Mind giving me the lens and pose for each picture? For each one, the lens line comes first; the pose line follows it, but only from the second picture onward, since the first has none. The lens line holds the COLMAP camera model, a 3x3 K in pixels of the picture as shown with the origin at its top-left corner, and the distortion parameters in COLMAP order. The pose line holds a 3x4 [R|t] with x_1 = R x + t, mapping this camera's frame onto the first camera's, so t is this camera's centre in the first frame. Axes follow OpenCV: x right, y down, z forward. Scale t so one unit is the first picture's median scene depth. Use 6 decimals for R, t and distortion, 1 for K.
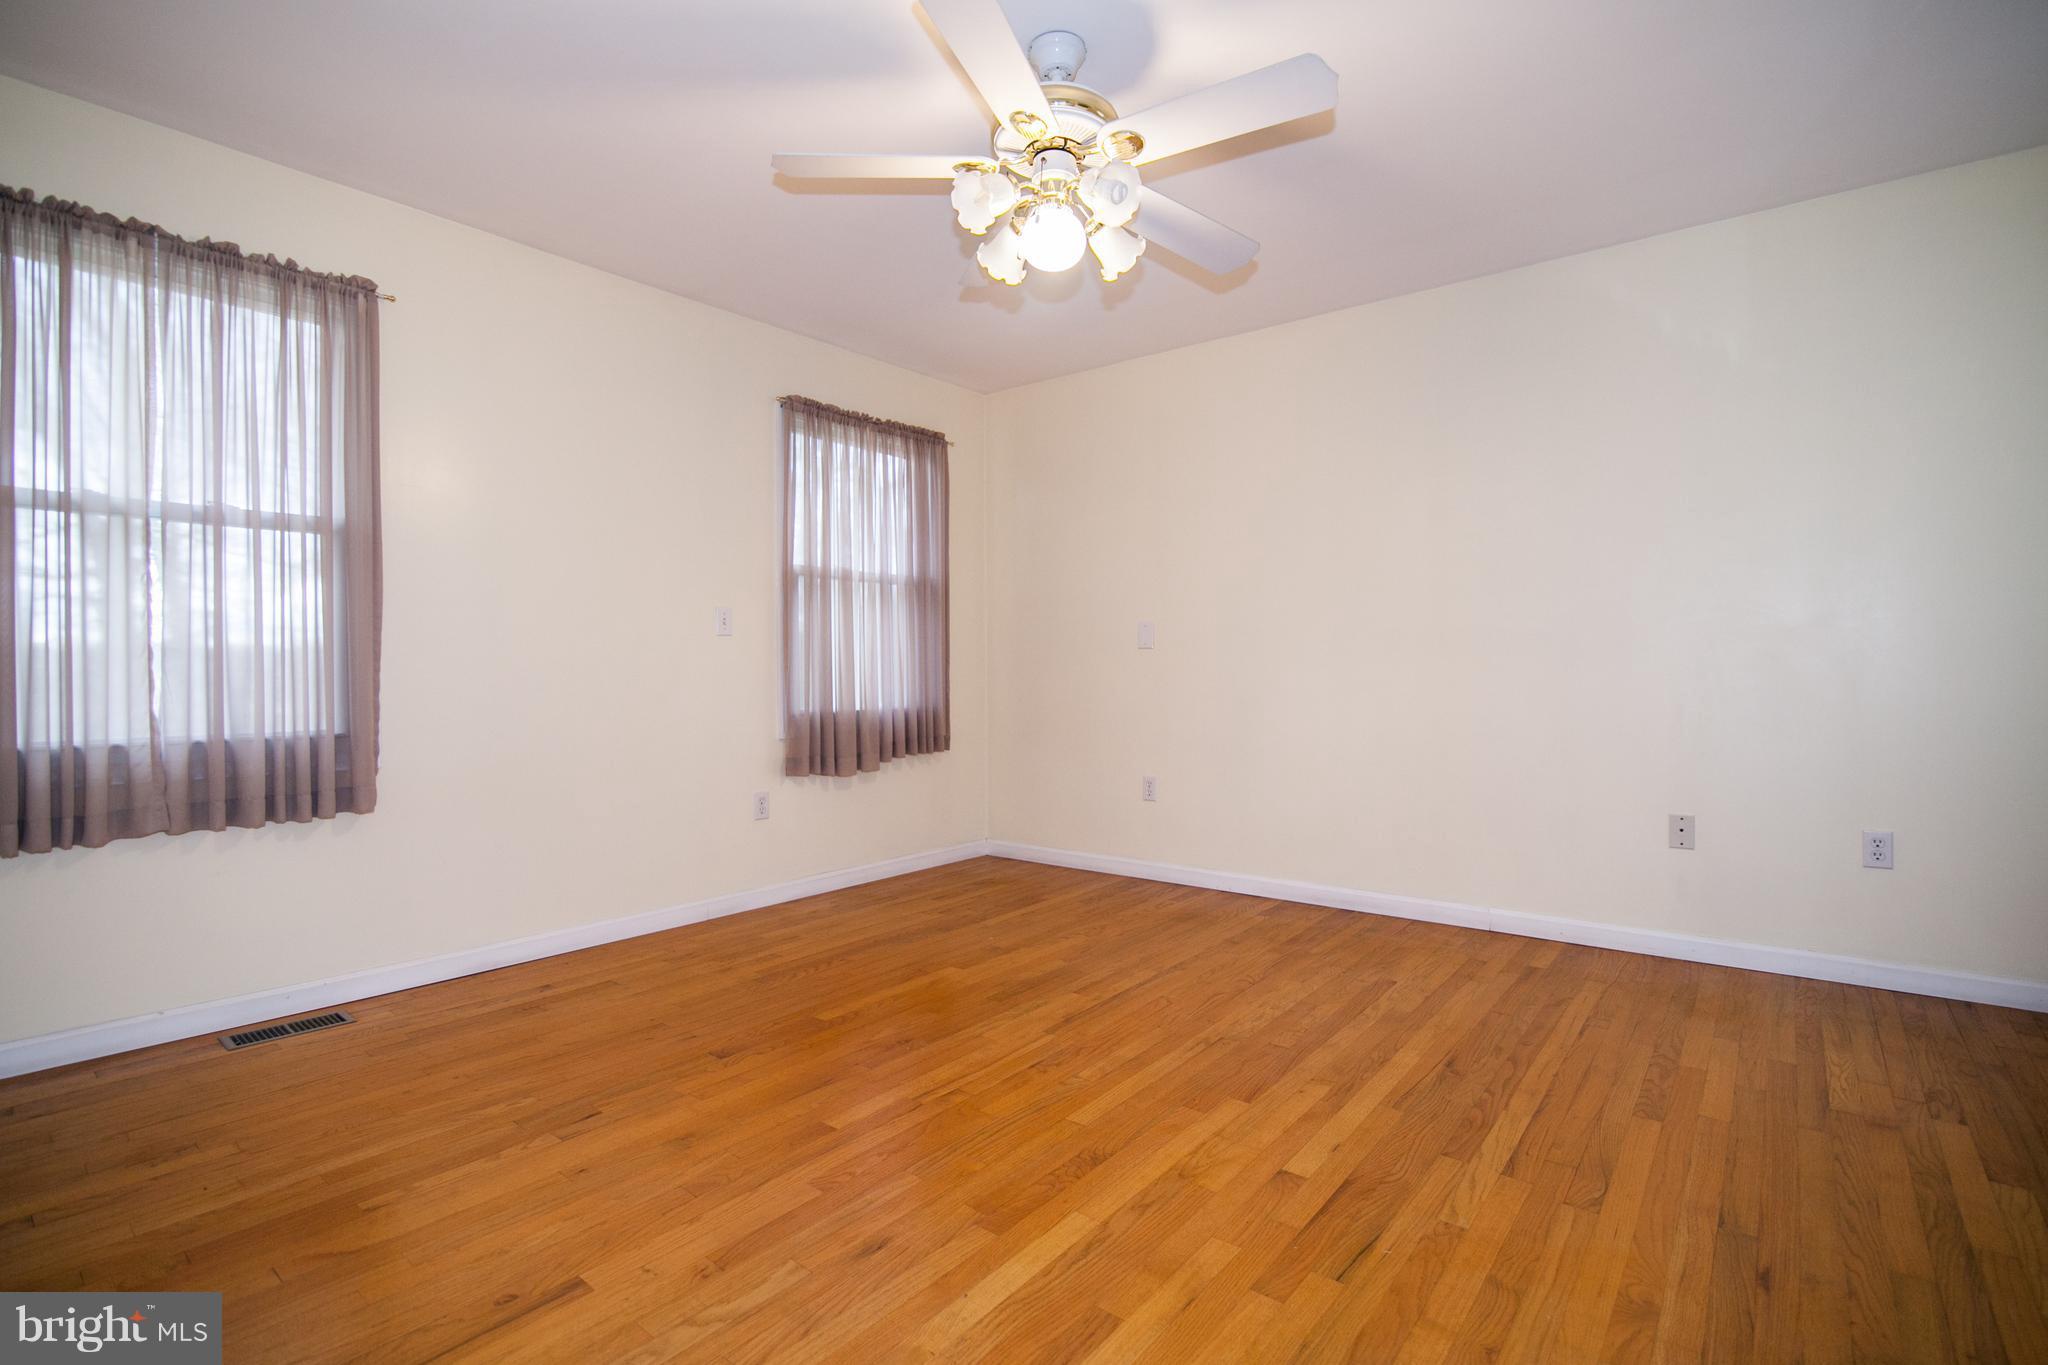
lens RADIAL K [[951.8, 0, 1035.8], [0, 951.8, 676.3], [0, 0, 1]] dist [-0.020625, 0.000281]
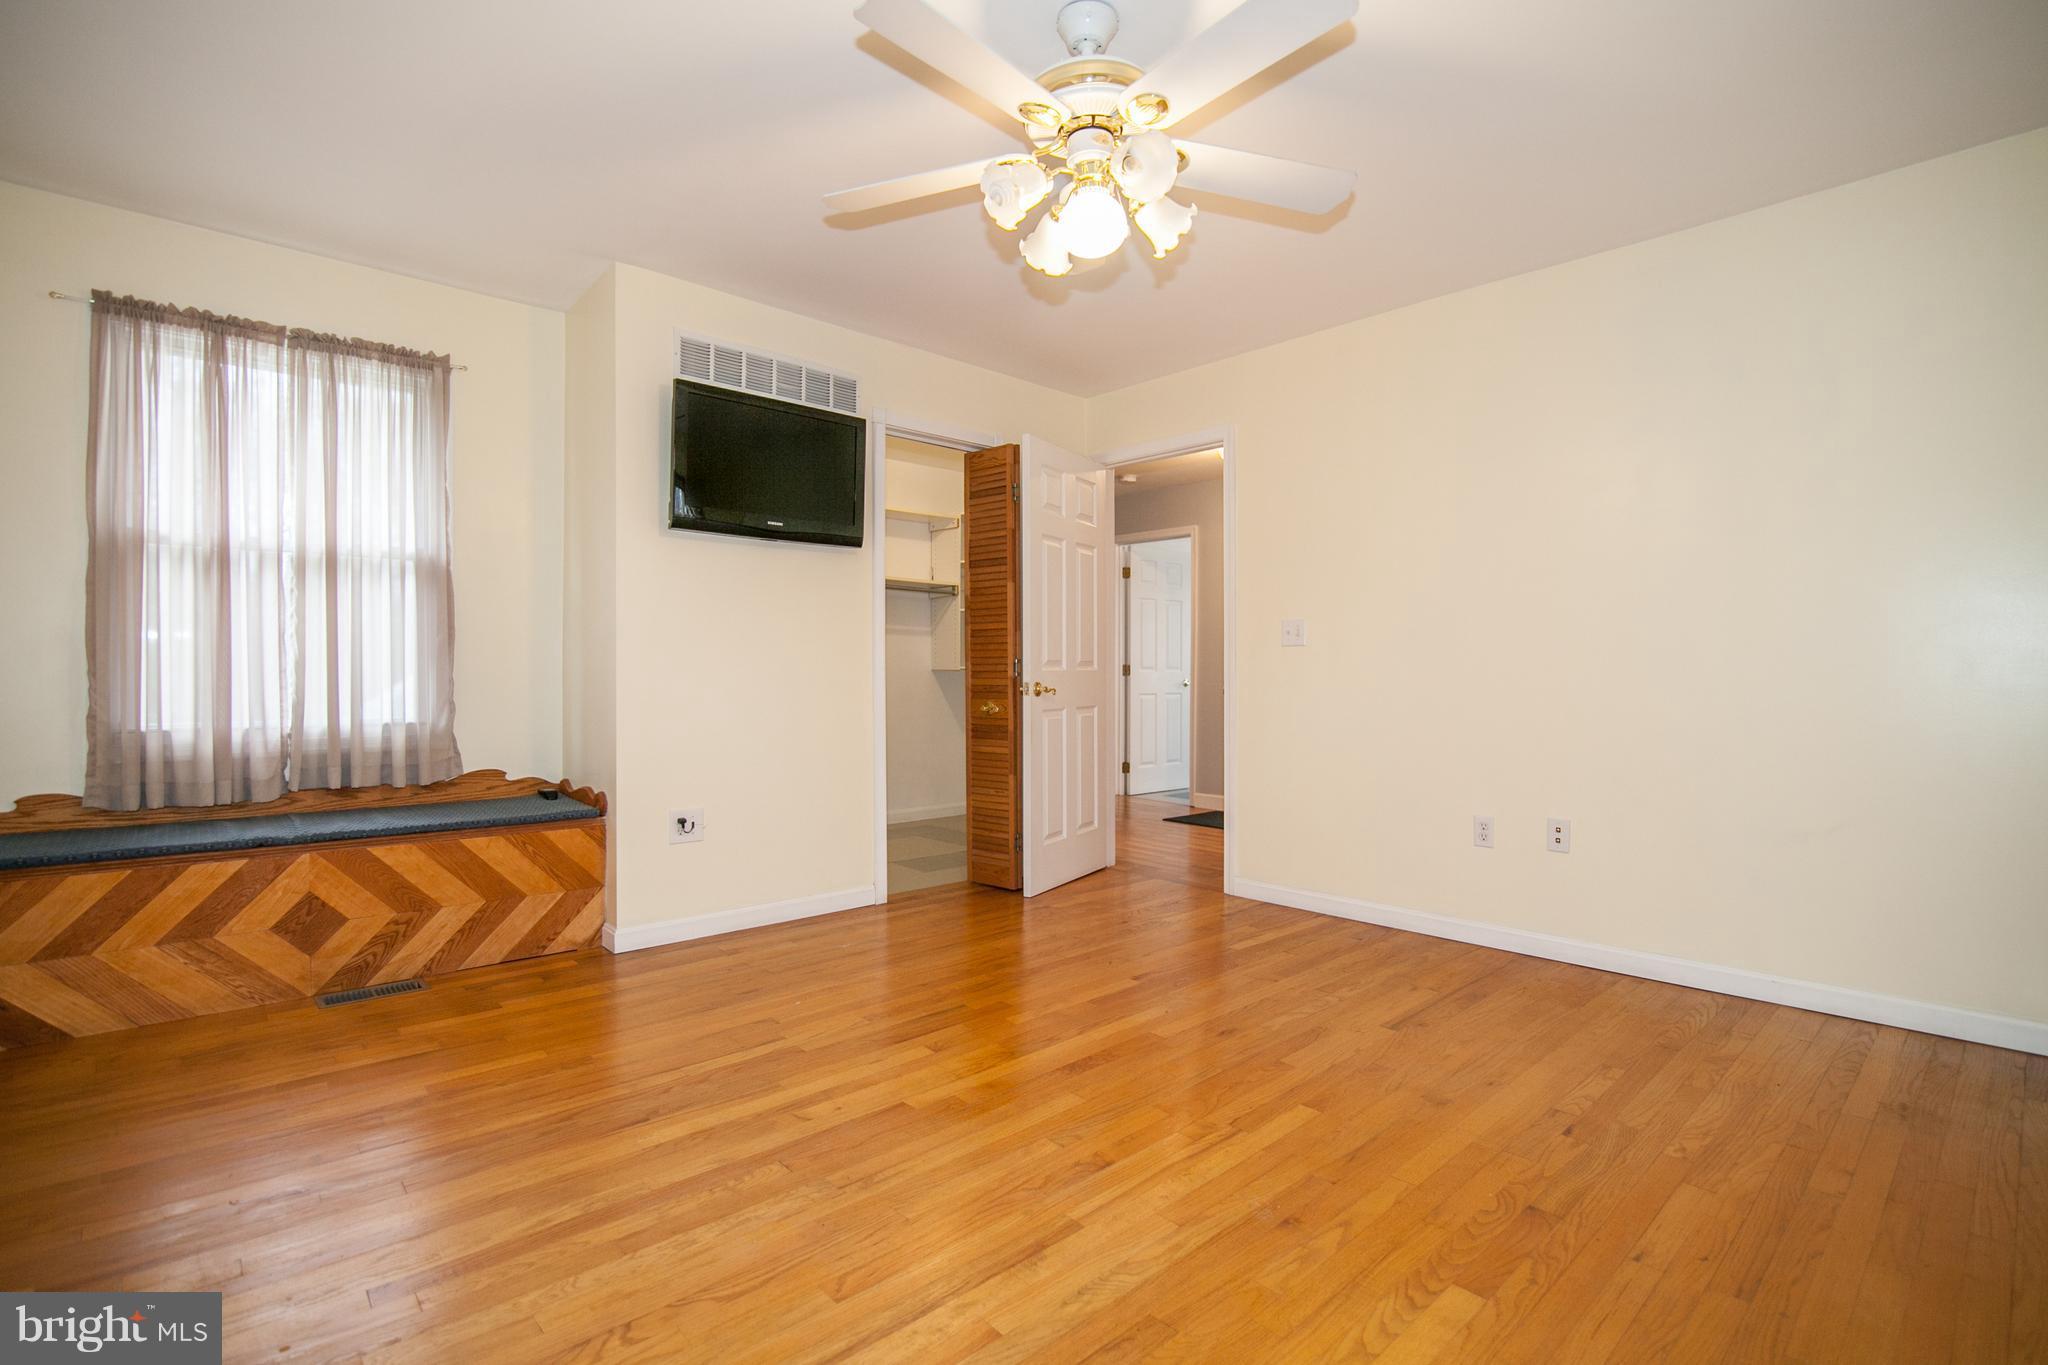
lens RADIAL K [[951.8, 0, 1035.8], [0, 951.8, 676.3], [0, 0, 1]] dist [-0.020625, 0.000281]
pose [[-0.988565, 0.000661, 0.150792, -0.068847], [0.002228, 0.999945, 0.010220, -0.017526], [-0.150777, 0.010439, -0.988513, 1.947839]]
